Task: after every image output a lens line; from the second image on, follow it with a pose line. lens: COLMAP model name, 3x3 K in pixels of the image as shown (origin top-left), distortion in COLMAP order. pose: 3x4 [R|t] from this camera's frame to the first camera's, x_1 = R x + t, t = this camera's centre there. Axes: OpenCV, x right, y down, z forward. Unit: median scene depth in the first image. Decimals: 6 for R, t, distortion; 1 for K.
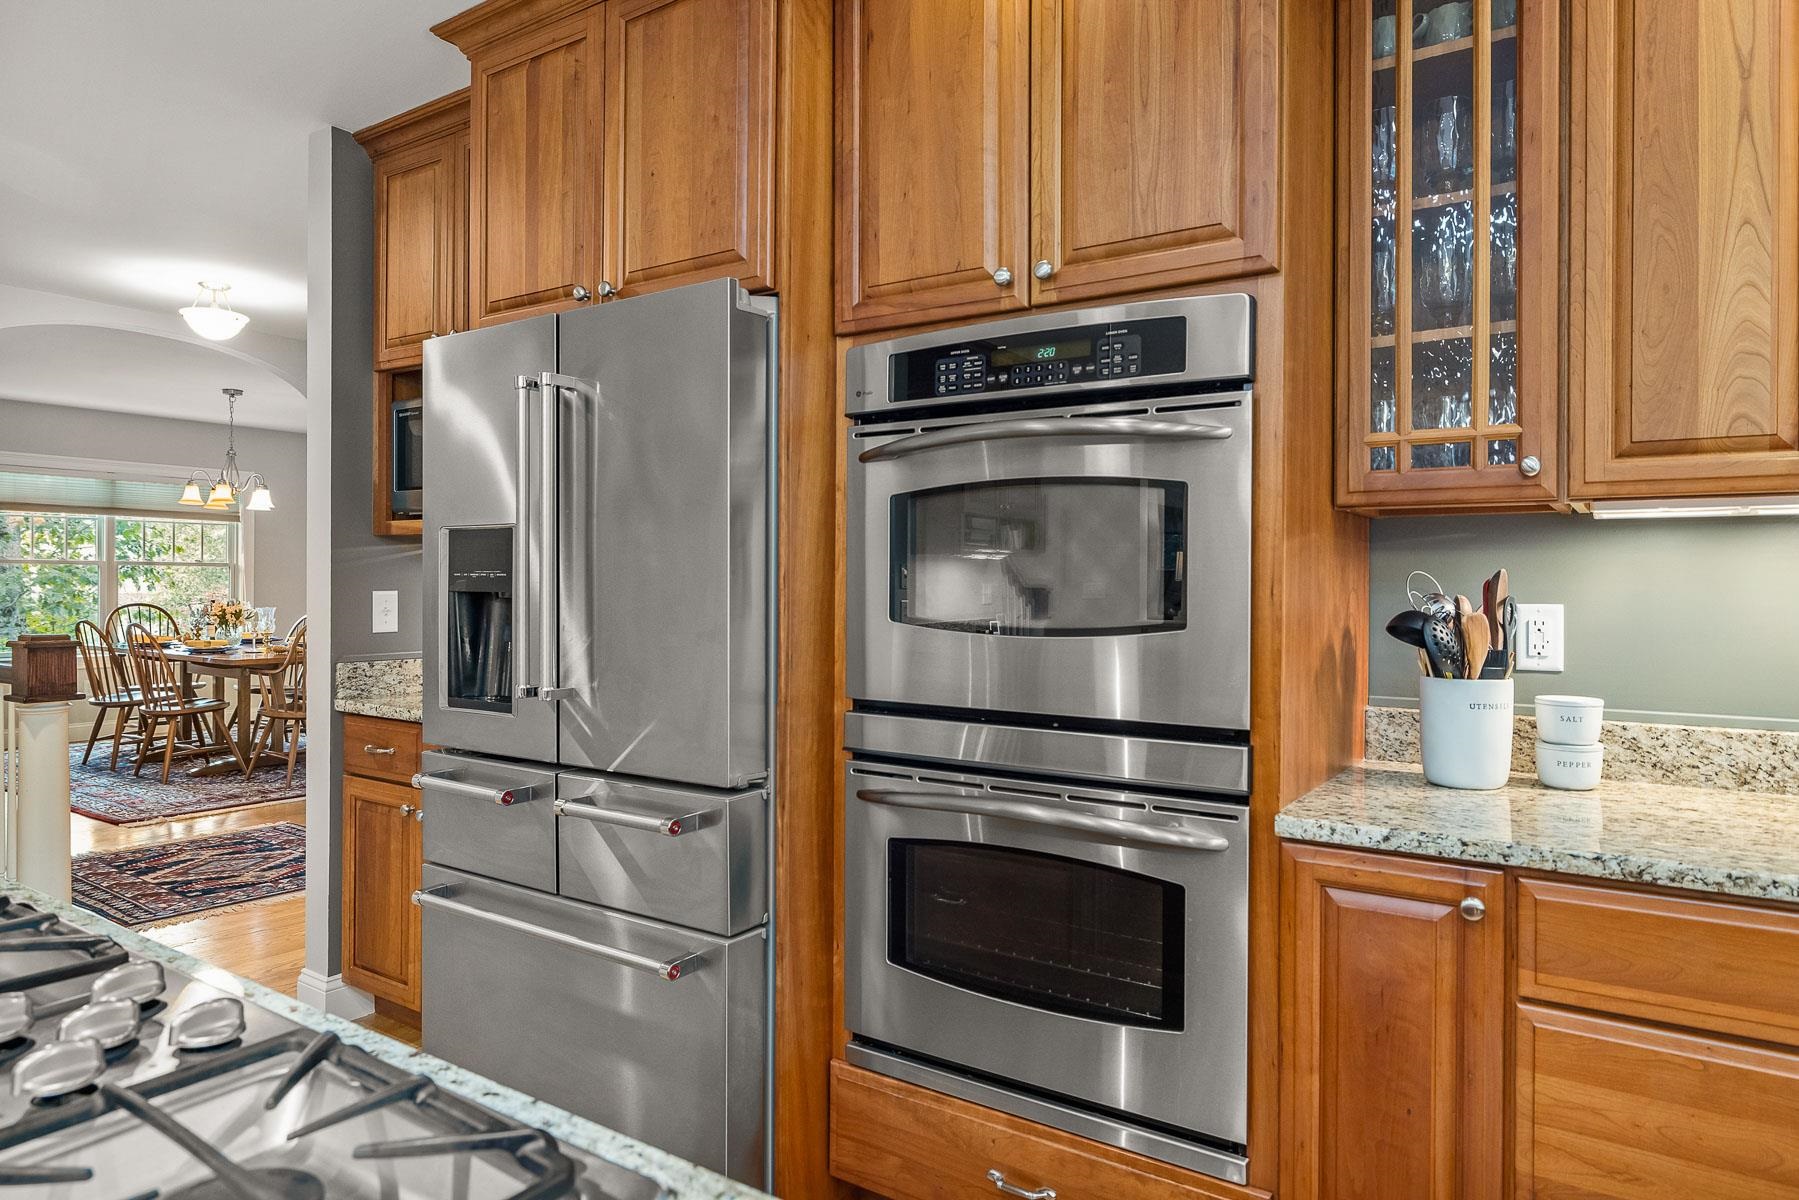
lens RADIAL K [[1127.2, 0, 899.1], [0, 1127.2, 590.1], [0, 0, 1]] dist [-0.009998, -0.001199]
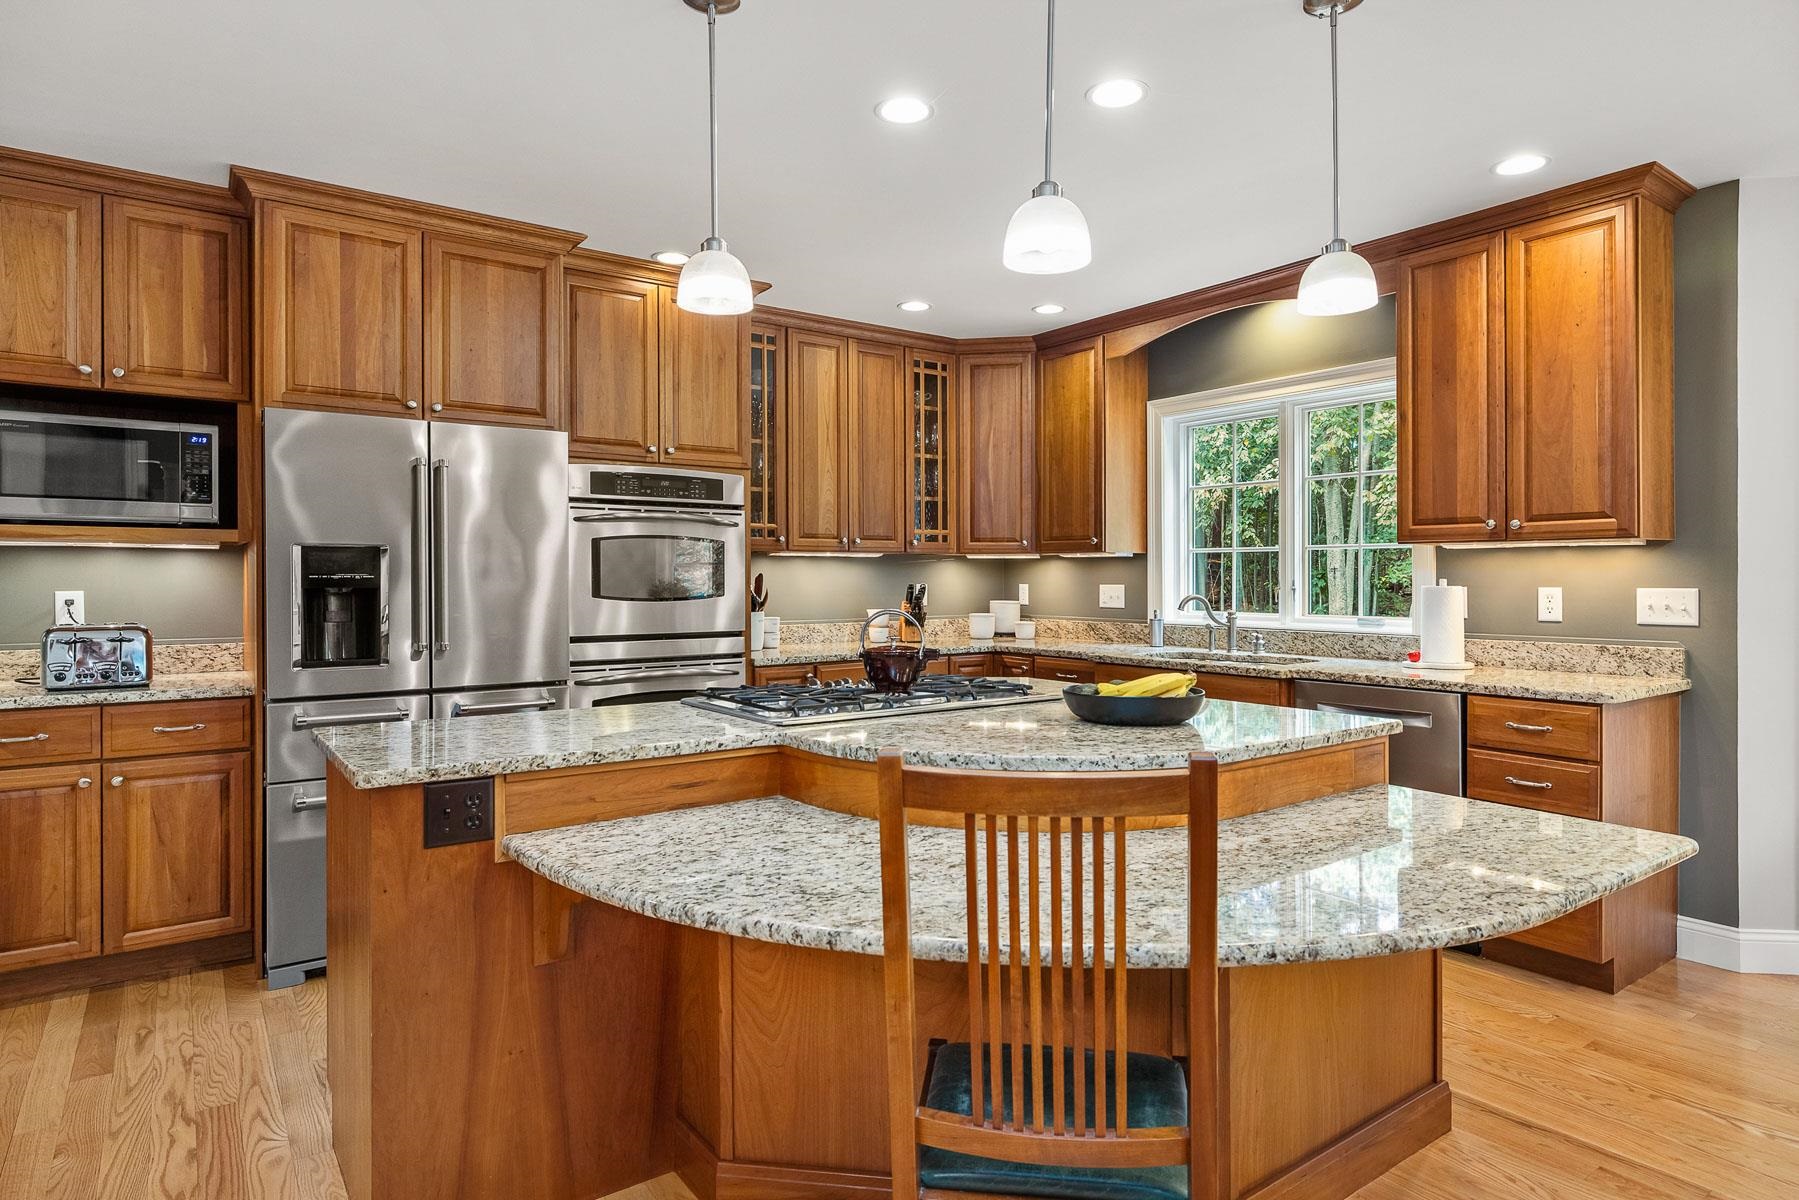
lens RADIAL K [[1015.7, 0, 901.7], [0, 1015.7, 594.1], [0, 0, 1]] dist [0.001629, -0.000990]
pose [[0.331582, -0.021007, 0.943192, -1.794952], [0.012687, 0.999761, 0.017807, -0.007442], [-0.943341, 0.006062, 0.331770, -0.199785]]
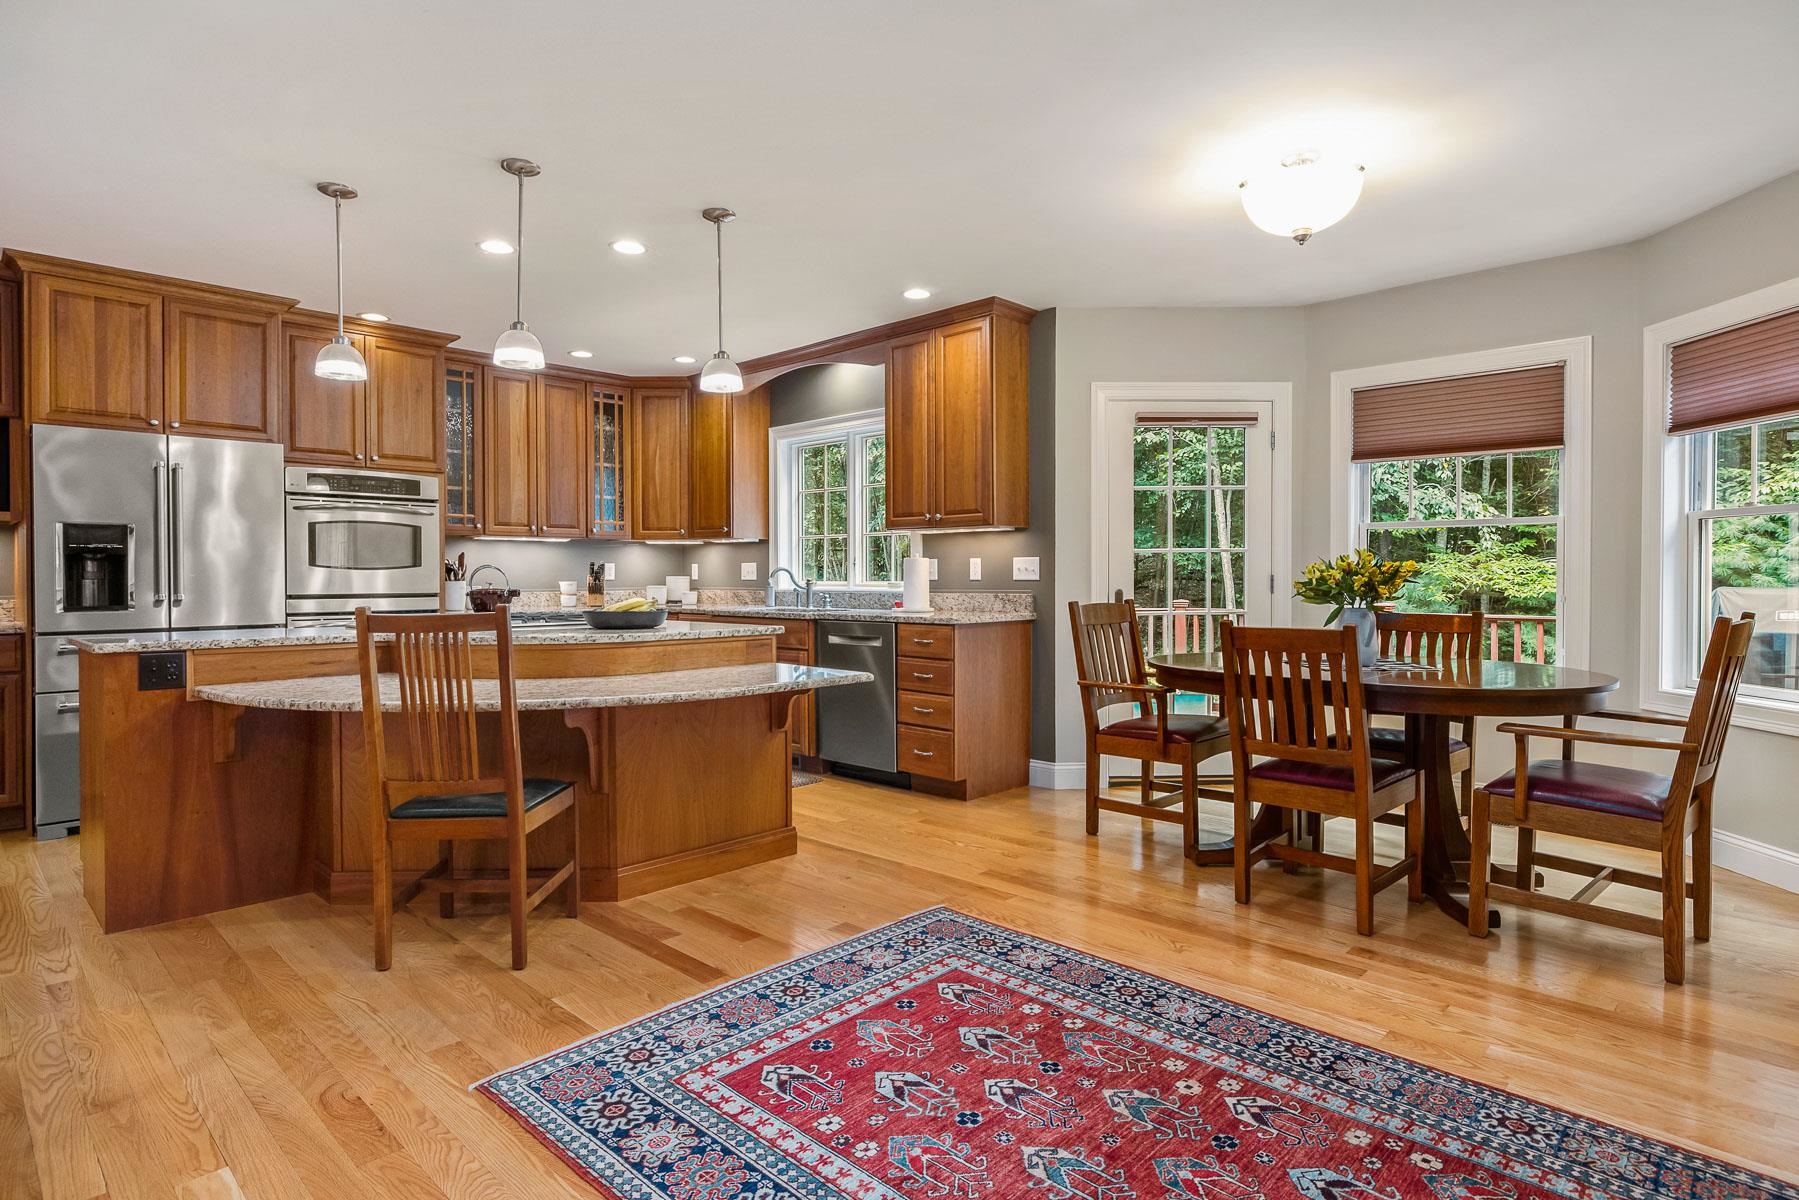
lens RADIAL K [[965.2, 0, 900.3], [0, 965.2, 592.2], [0, 0, 1]] dist [0.001986, -0.000378]
pose [[0.164894, -0.021978, 0.986066, -2.424496], [0.013978, 0.999703, 0.019944, 0.071656], [-0.986212, 0.010495, 0.165152, -0.982378]]
